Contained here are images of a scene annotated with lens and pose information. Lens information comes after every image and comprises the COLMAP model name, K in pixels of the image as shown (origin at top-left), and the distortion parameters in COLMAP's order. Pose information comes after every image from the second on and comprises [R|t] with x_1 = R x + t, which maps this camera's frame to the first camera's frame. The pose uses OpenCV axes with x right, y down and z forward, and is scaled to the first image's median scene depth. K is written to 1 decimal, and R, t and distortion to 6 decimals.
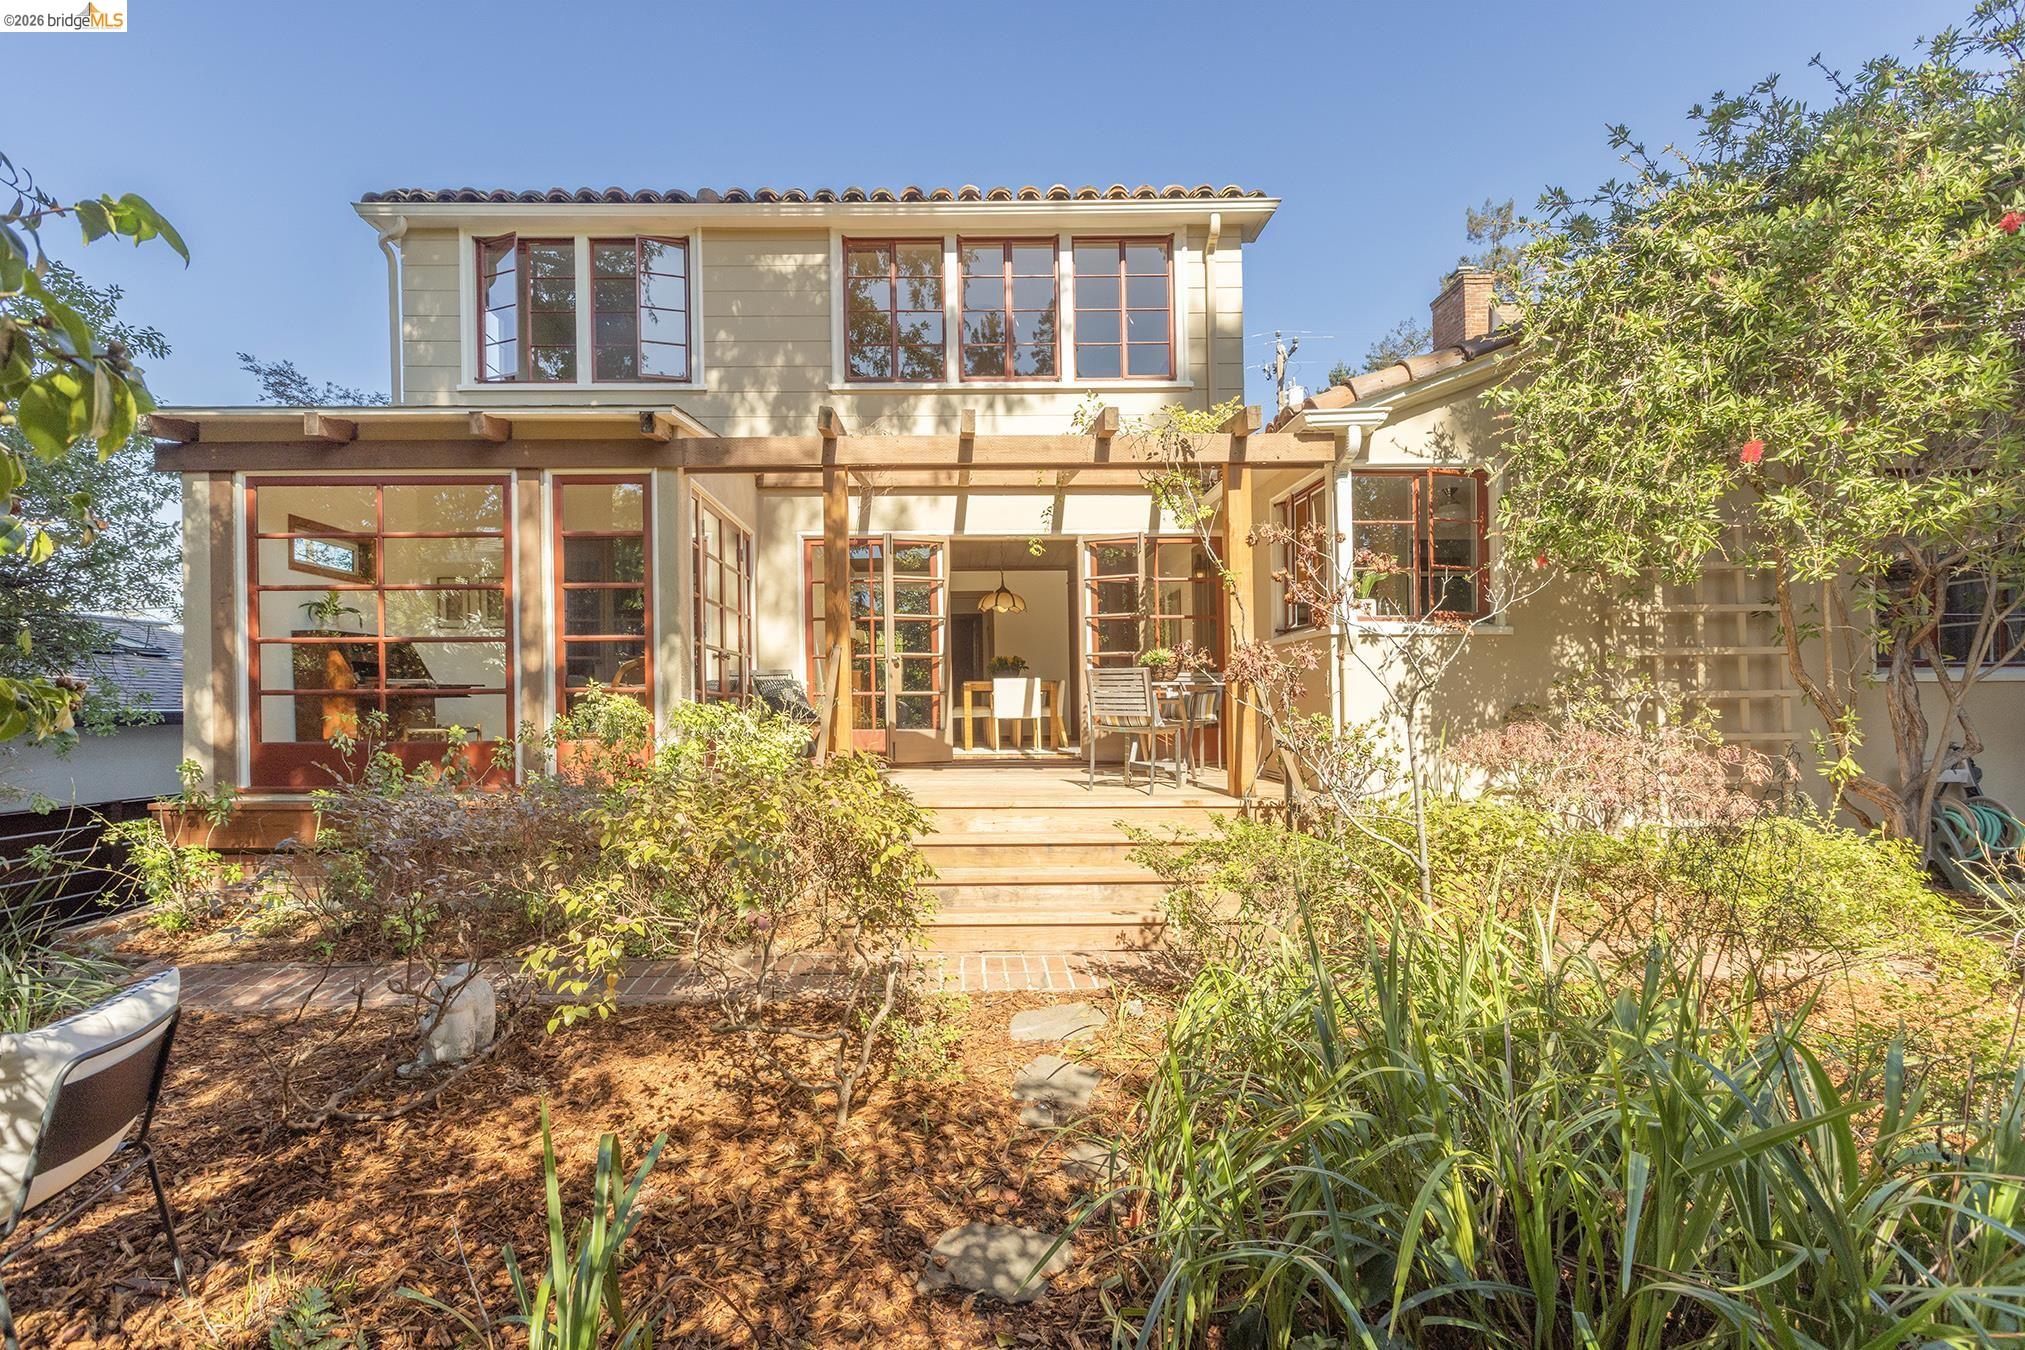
lens RADIAL K [[960.5, 0, 1008.5], [0, 960.5, 682.4], [0, 0, 1]] dist [-0.003026, -0.000285]
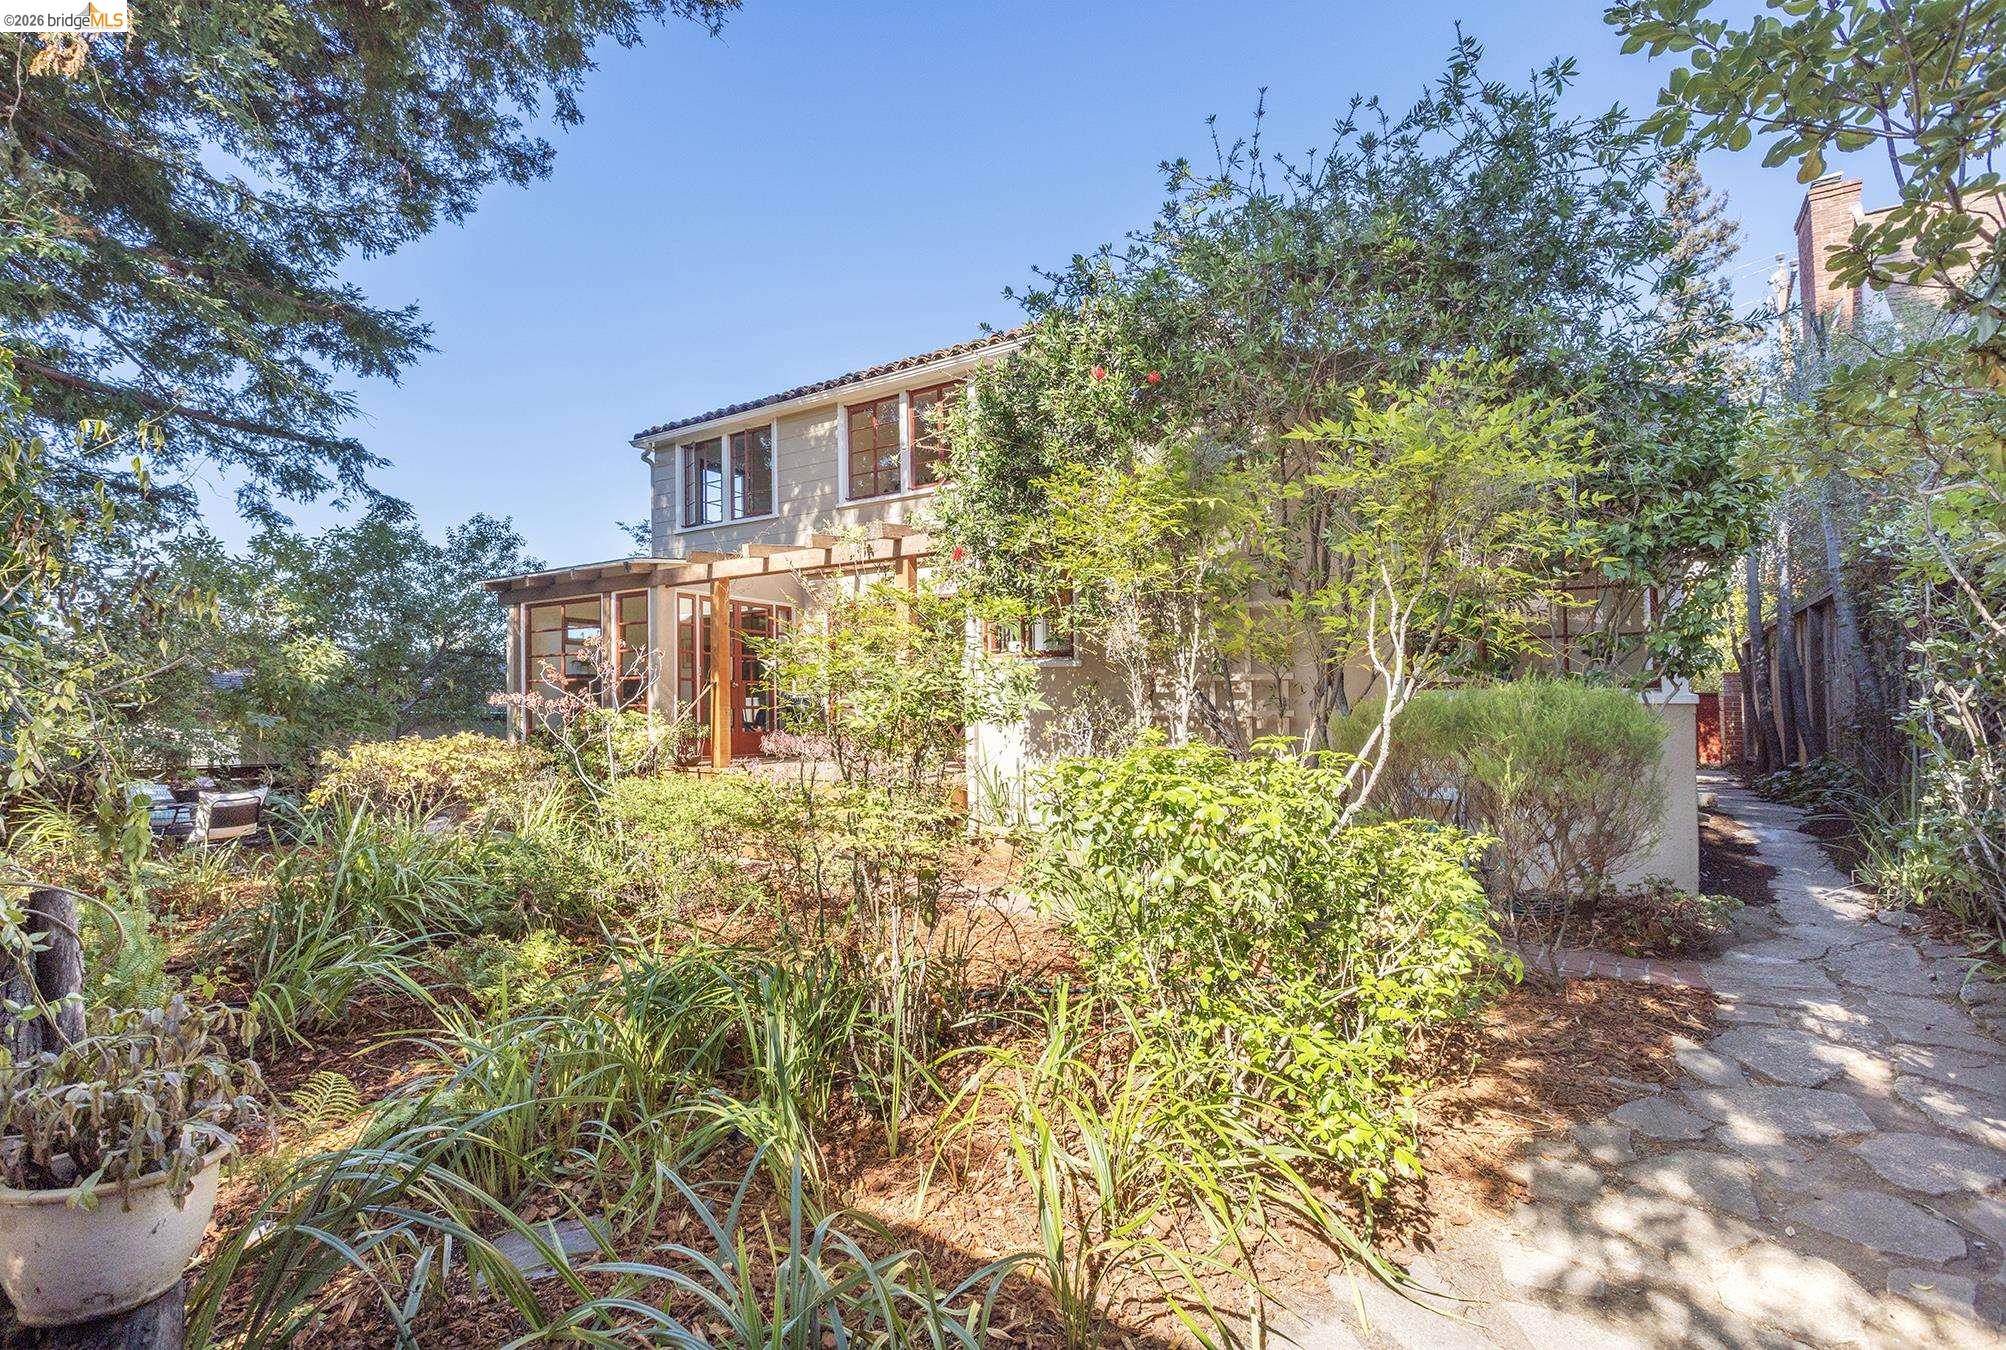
lens RADIAL K [[943.8, 0, 1004.1], [0, 943.8, 674.2], [0, 0, 1]] dist [0.000744, 0.000188]
pose [[0.825189, -0.012765, -0.564712, 1.161360], [0.003840, 0.999848, -0.016990, -0.018752], [0.564843, 0.011851, 0.825113, -0.116294]]
